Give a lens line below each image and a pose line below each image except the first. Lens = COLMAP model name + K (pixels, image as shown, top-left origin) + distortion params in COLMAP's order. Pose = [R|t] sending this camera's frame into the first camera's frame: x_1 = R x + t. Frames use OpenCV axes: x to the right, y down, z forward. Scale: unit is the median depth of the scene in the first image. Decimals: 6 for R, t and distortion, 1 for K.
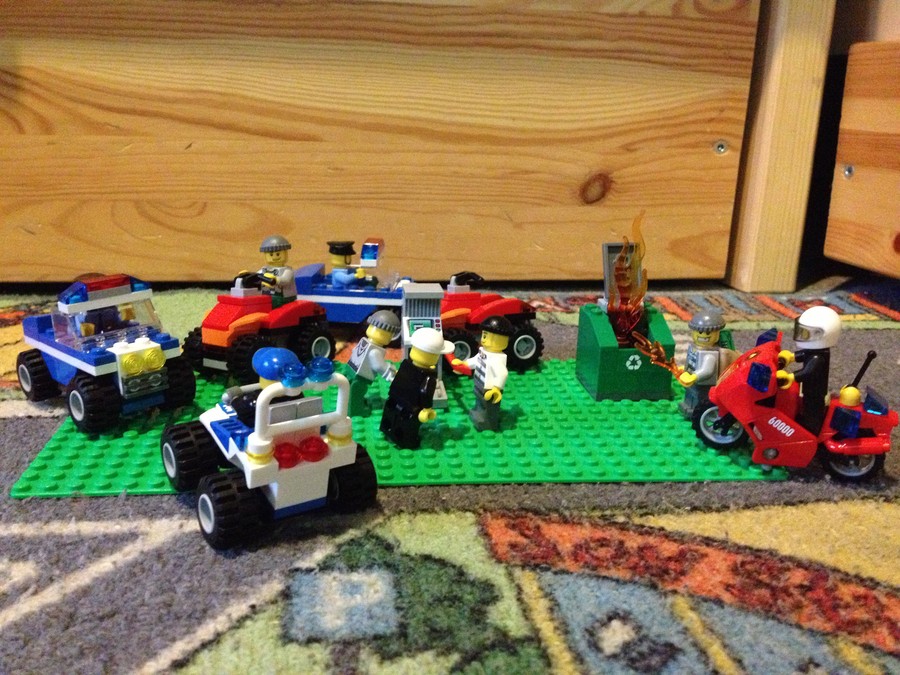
lens RADIAL K [[870.8, 0, 437.8], [0, 870.8, 364.8], [0, 0, 1]] dist [0.136505, -0.305303]
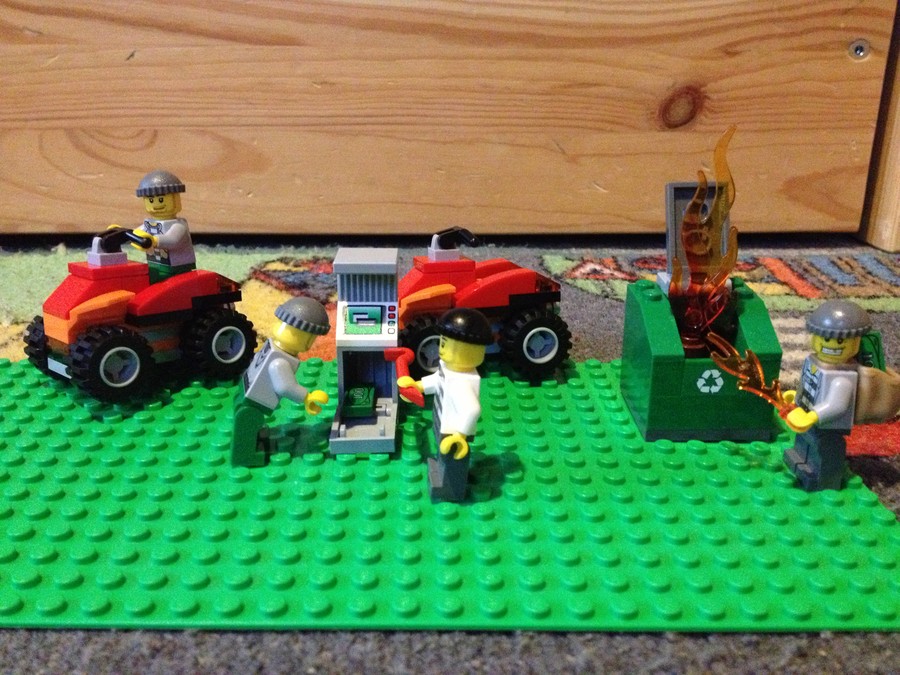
lens RADIAL K [[870.8, 0, 437.8], [0, 870.8, 364.8], [0, 0, 1]] dist [0.136505, -0.305303]
pose [[0.993339, 0.022274, -0.113052, 0.101017], [-0.014921, 0.997742, 0.065479, -0.049338], [0.114255, -0.063357, 0.991429, 0.359927]]
